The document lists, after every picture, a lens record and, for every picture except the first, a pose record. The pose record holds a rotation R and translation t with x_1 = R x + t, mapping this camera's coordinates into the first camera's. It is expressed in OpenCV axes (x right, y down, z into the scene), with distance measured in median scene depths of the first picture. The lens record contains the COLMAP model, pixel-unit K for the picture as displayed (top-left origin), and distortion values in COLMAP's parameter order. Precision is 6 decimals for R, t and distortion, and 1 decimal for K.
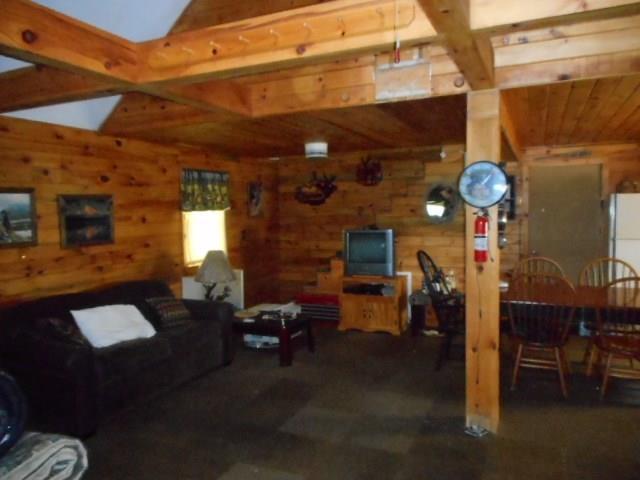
lens RADIAL K [[493.0, 0, 320.0], [0, 493.0, 240.0], [0, 0, 1]] dist [0.006610, 0.004627]
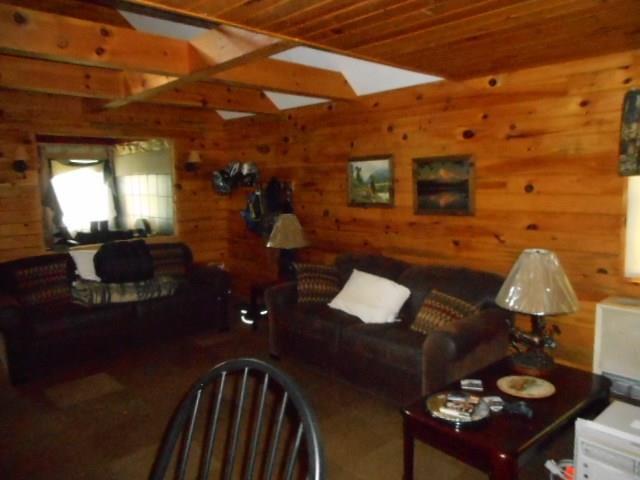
lens RADIAL K [[493.0, 0, 320.0], [0, 493.0, 240.0], [0, 0, 1]] dist [0.006610, 0.004627]
pose [[-0.419870, 0.138351, -0.896977, 0.426204], [-0.032479, 0.985389, 0.167191, -0.085103], [0.907003, 0.099331, -0.409242, 1.178822]]
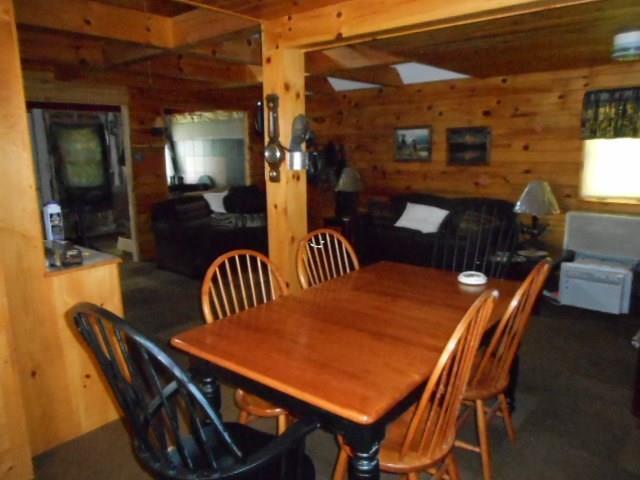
lens RADIAL K [[493.0, 0, 320.0], [0, 493.0, 240.0], [0, 0, 1]] dist [0.006610, 0.004627]
pose [[-0.315038, 0.202784, -0.927162, 0.973655], [-0.039904, 0.973213, 0.226415, -0.081219], [0.948240, 0.108327, -0.298507, 1.054541]]
